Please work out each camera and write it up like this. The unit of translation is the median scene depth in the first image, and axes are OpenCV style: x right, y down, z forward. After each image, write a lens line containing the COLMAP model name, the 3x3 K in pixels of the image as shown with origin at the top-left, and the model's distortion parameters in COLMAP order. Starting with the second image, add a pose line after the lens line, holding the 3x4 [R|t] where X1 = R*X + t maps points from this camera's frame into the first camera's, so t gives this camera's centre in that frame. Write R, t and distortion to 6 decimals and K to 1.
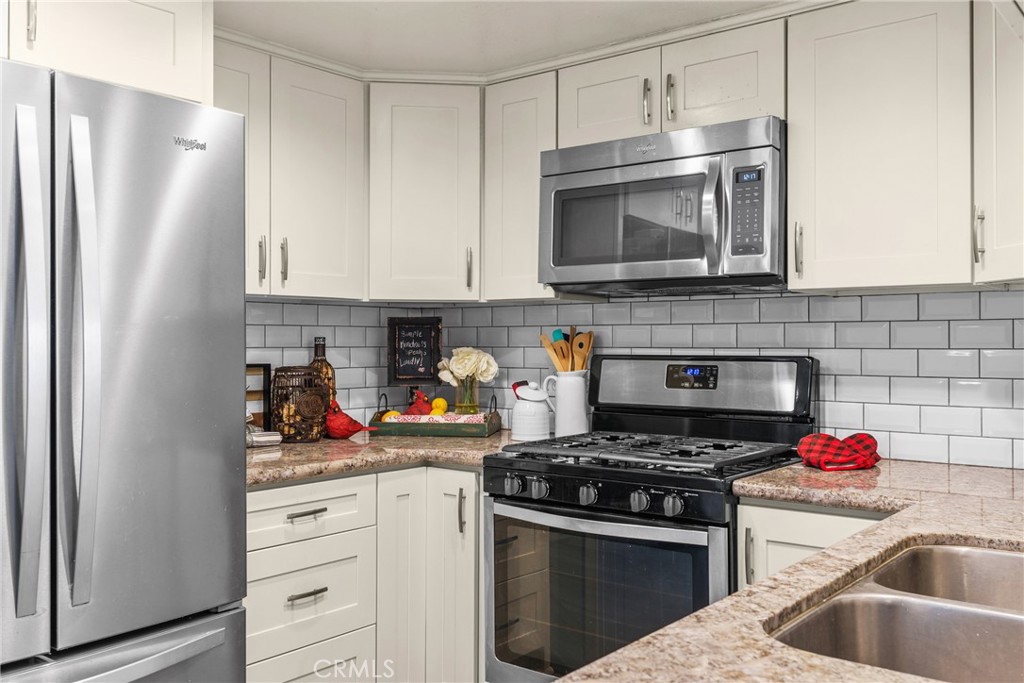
lens RADIAL K [[911.0, 0, 512.0], [0, 911.0, 341.5], [0, 0, 1]] dist [-0.009032, -0.001090]
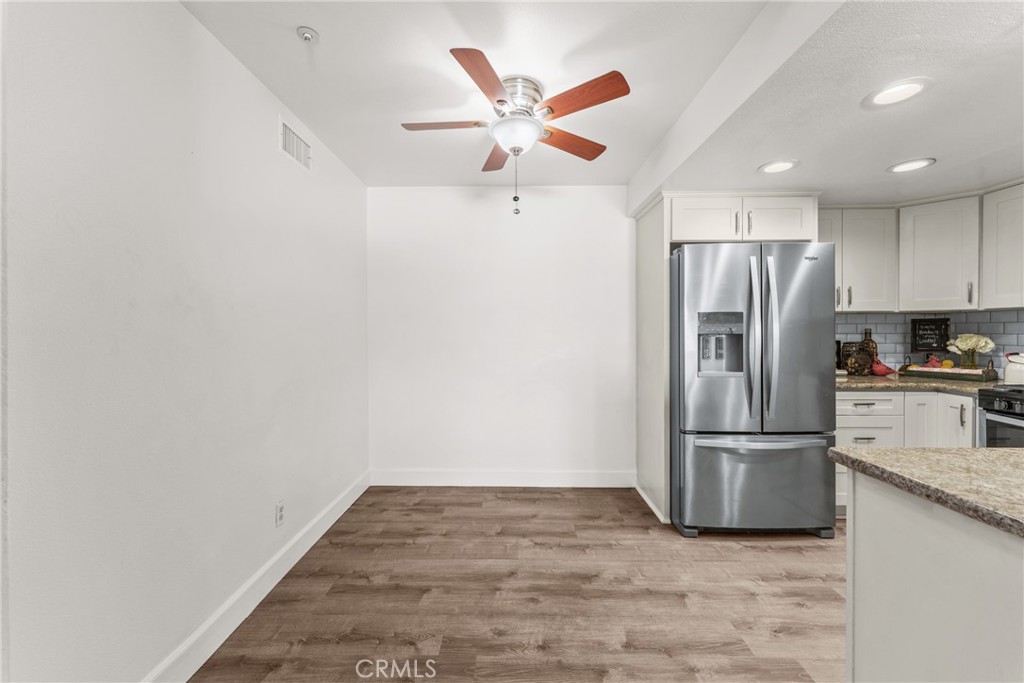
lens RADIAL K [[410.9, 0, 511.5], [0, 410.9, 333.6], [0, 0, 1]] dist [0.000447, 0.000021]
pose [[0.619058, 0.003126, -0.785339, 0.037392], [0.002911, 0.999976, 0.006275, -0.002504], [0.785340, -0.006171, 0.619035, -0.312208]]
